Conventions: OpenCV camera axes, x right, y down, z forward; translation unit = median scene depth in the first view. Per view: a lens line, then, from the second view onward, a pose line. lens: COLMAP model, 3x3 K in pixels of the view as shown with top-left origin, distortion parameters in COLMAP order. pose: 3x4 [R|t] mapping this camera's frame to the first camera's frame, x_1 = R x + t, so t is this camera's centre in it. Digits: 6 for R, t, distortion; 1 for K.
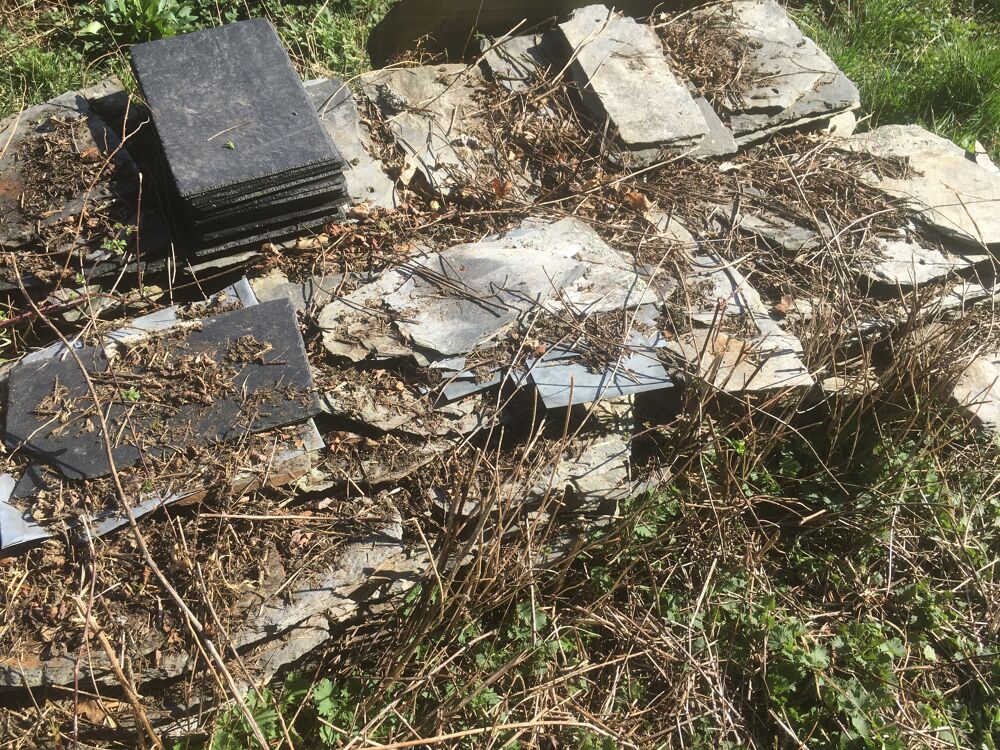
lens RADIAL K [[825.1, 0, 500.0], [0, 825.1, 375.0], [0, 0, 1]] dist [0.001317, -0.057400]
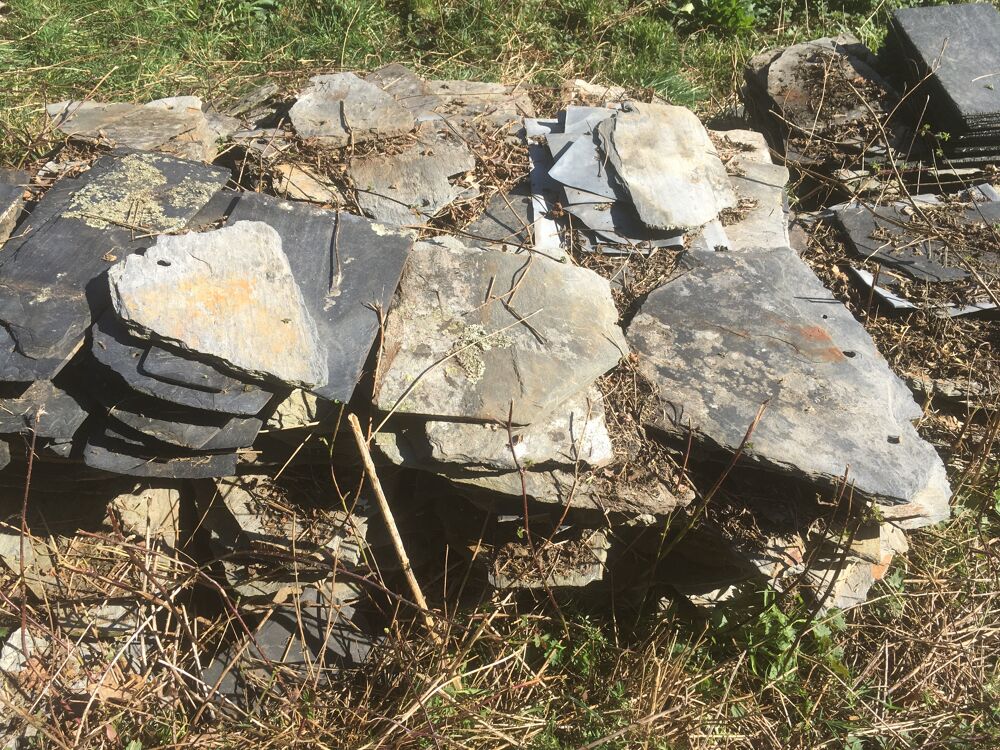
lens RADIAL K [[825.1, 0, 500.0], [0, 825.1, 375.0], [0, 0, 1]] dist [0.001317, -0.057400]
pose [[0.939099, 0.210194, -0.271865, -0.606832], [-0.219889, 0.975510, -0.005339, 0.356022], [0.264085, 0.064794, 0.962321, -0.449900]]
